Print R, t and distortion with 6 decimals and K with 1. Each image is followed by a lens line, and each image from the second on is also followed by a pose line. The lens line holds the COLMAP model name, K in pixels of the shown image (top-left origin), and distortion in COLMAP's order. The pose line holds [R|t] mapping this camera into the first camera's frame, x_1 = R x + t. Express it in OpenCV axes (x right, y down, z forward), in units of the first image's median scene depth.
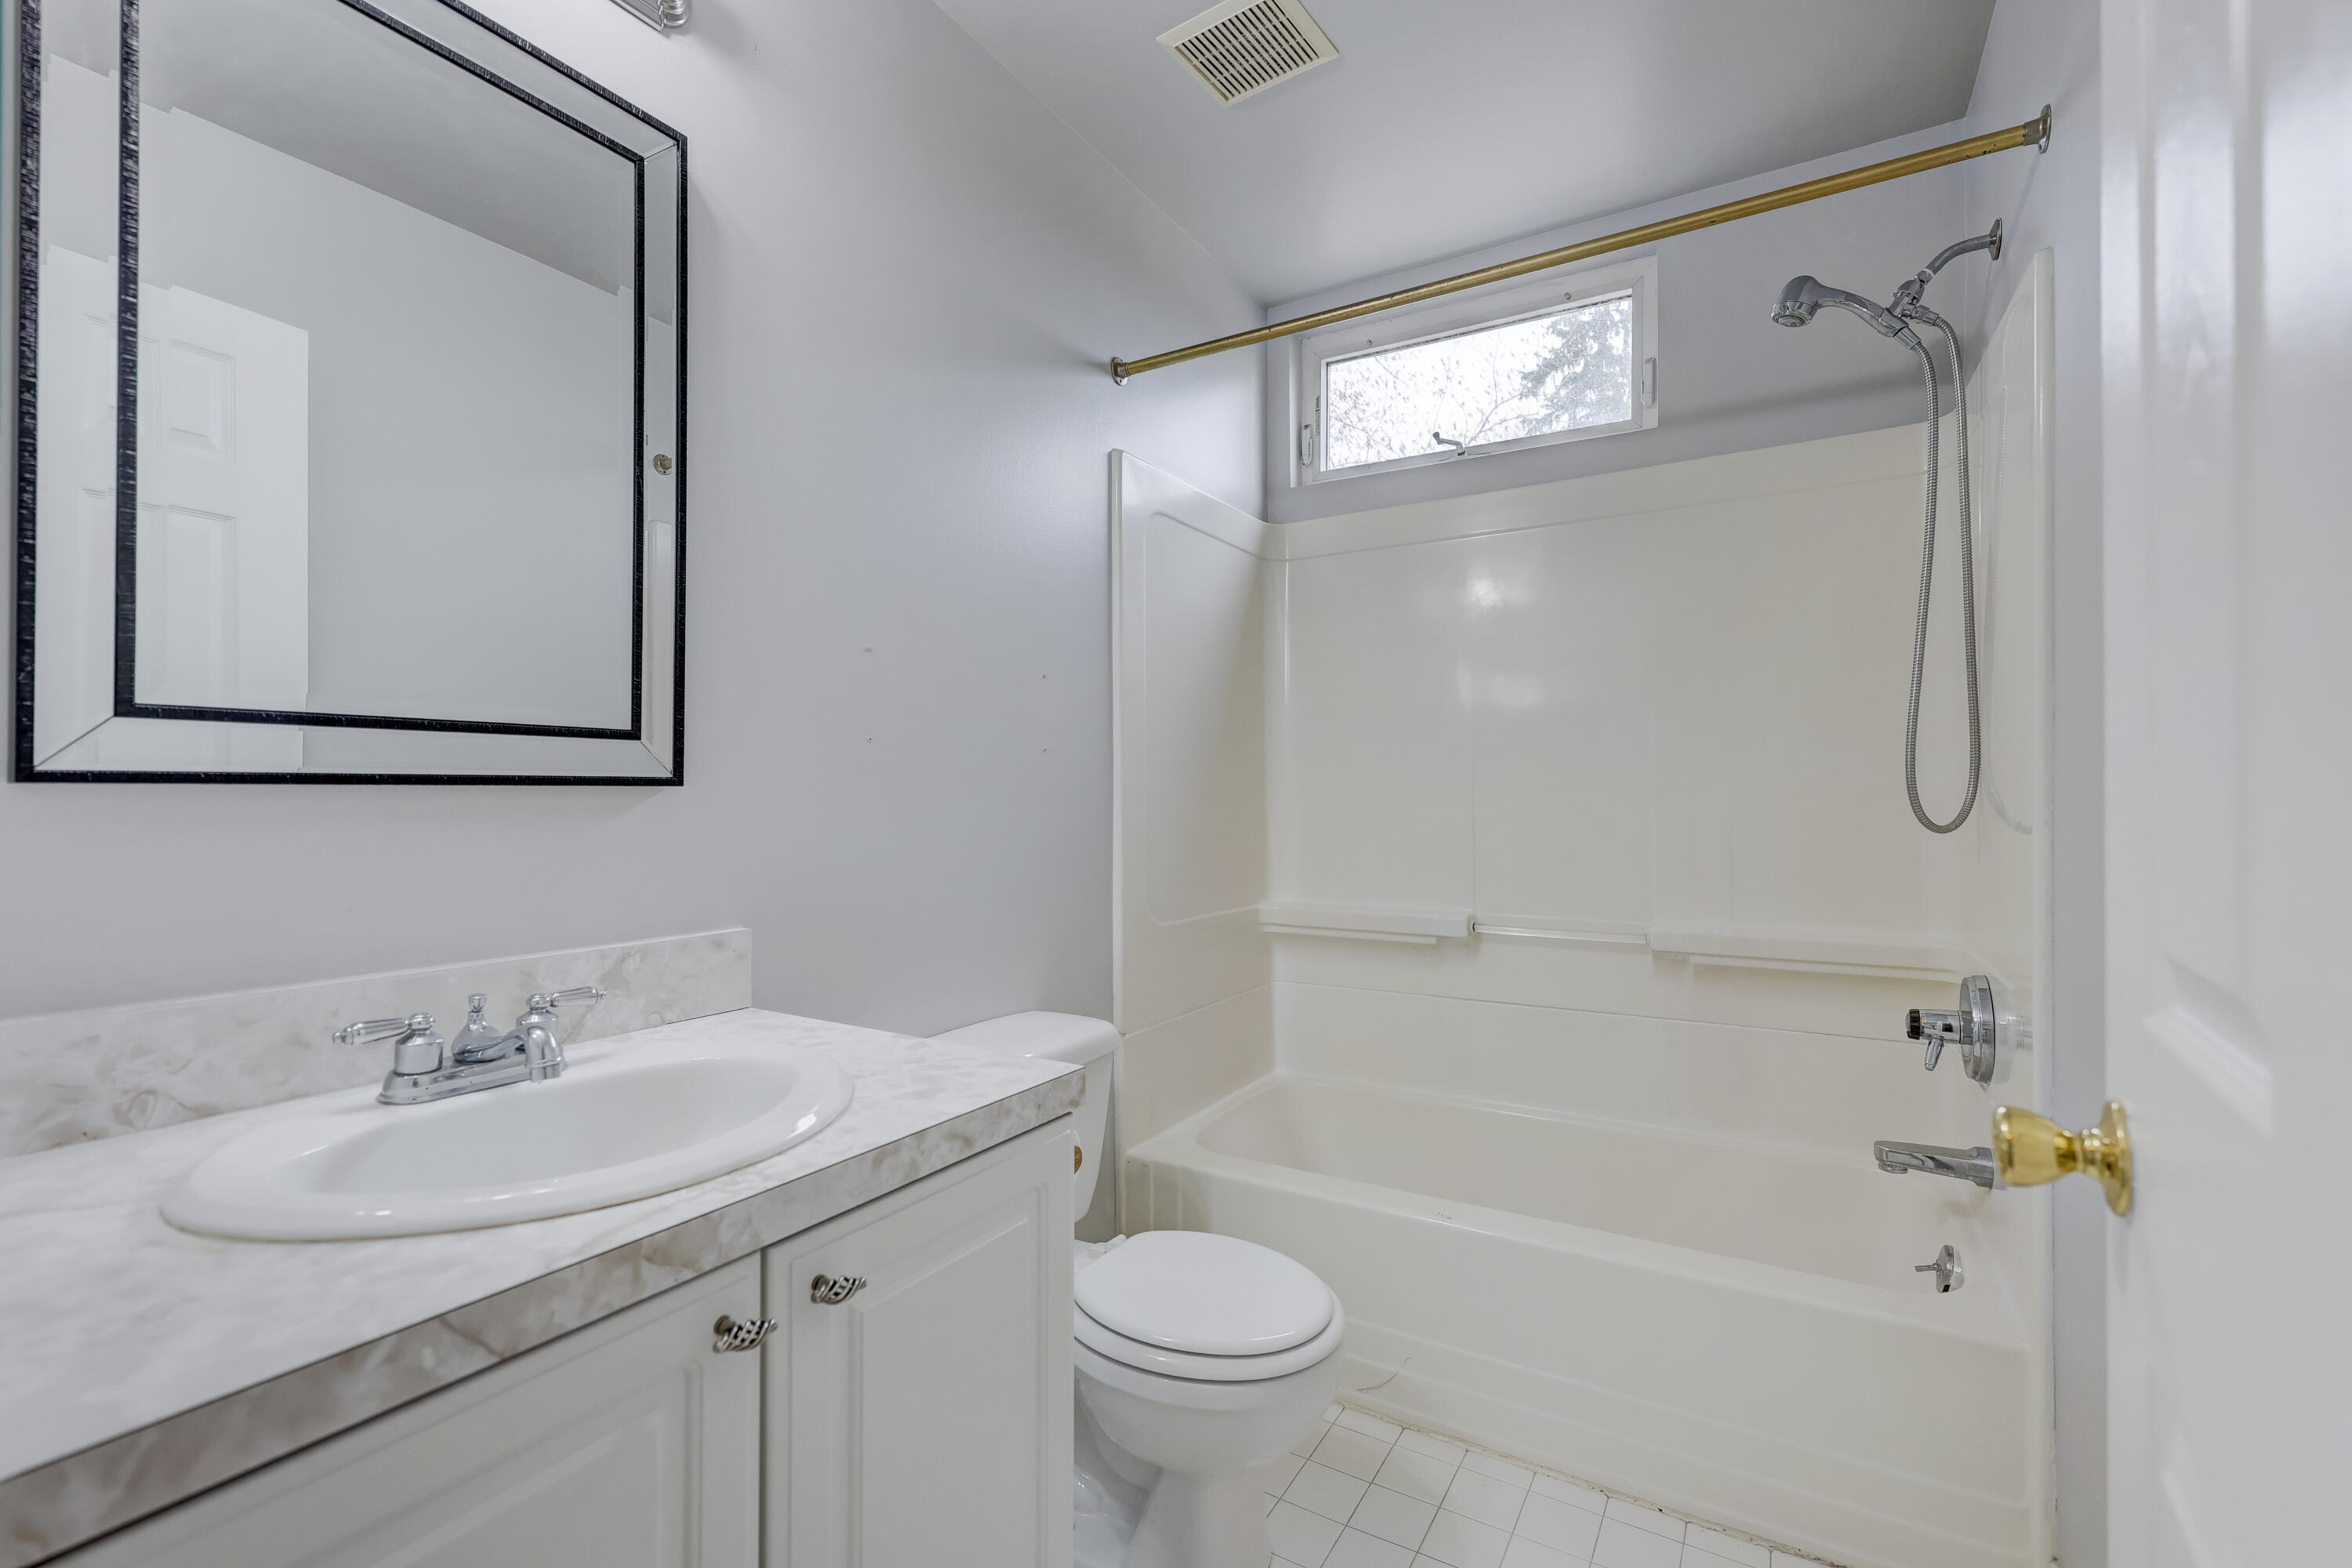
lens RADIAL K [[981.1, 0, 1179.5], [0, 981.1, 802.8], [0, 0, 1]] dist [0.002849, -0.000202]
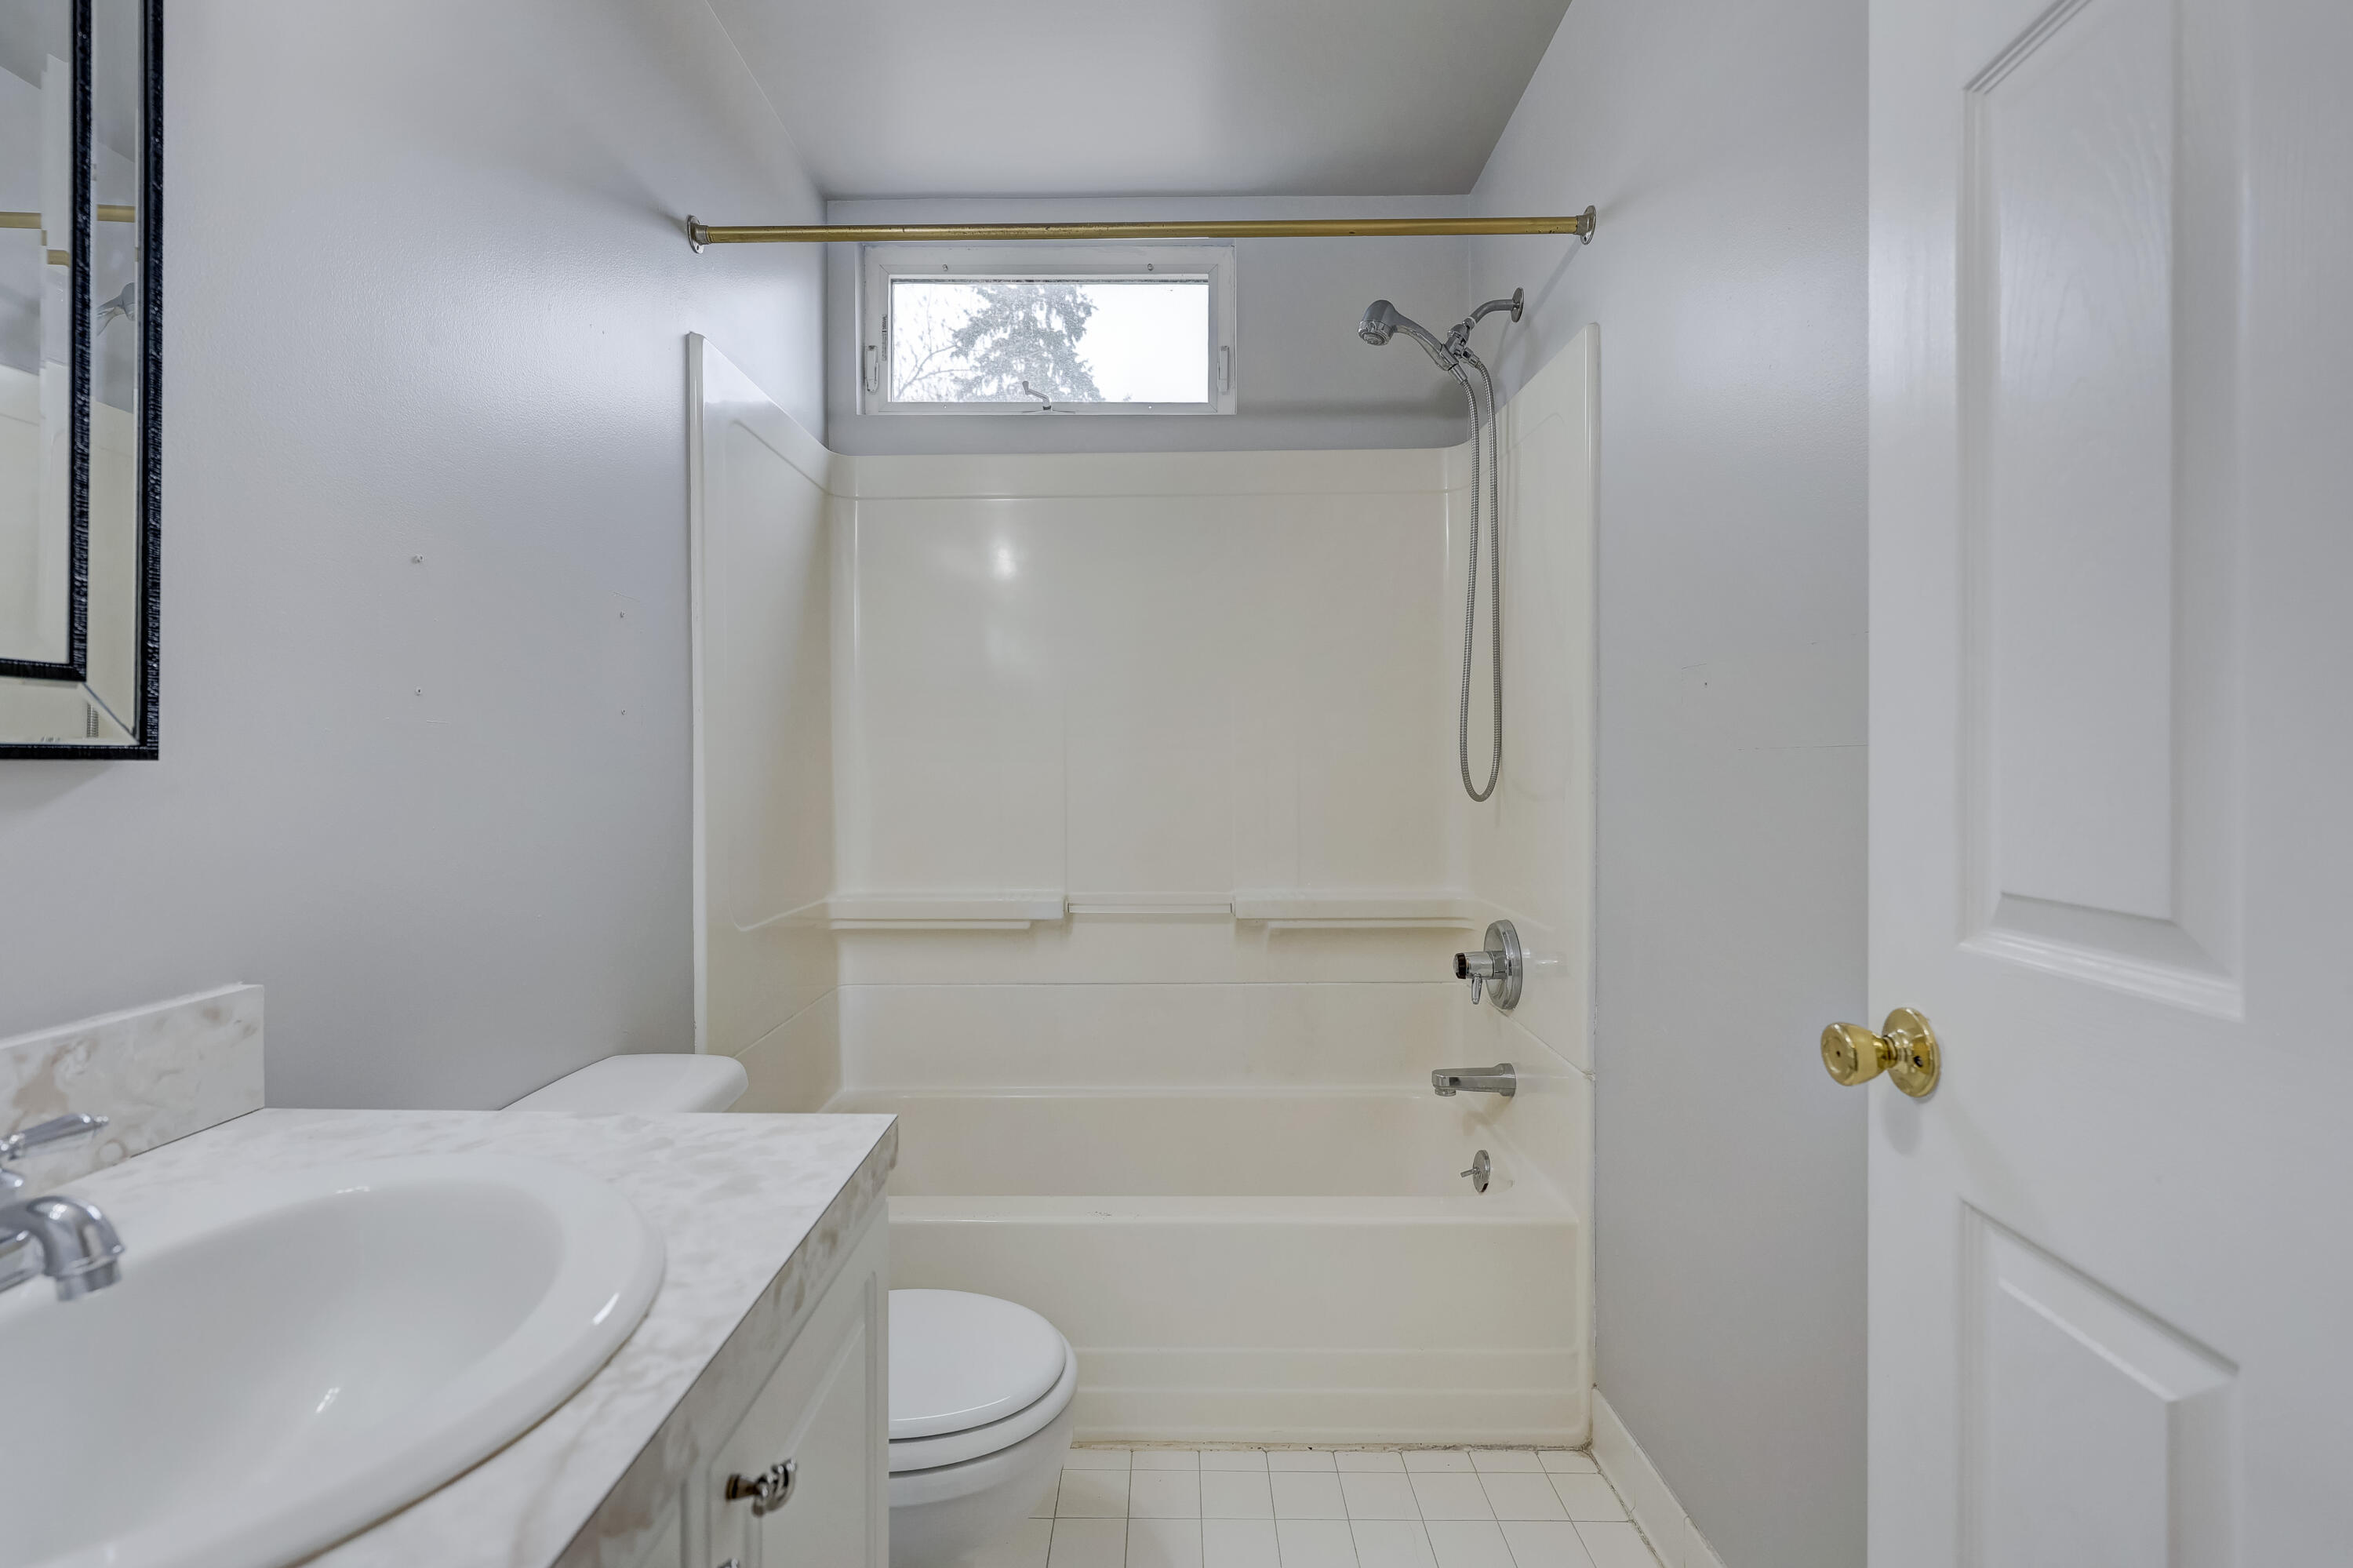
lens RADIAL K [[1059.5, 0, 1176.5], [0, 1059.5, 784.0], [0, 0, 1]] dist [-0.002024, -0.000474]
pose [[0.872851, -0.008832, 0.487907, -0.157328], [0.005387, 0.999950, 0.008465, -0.002614], [-0.487957, -0.004761, 0.872855, 0.071205]]
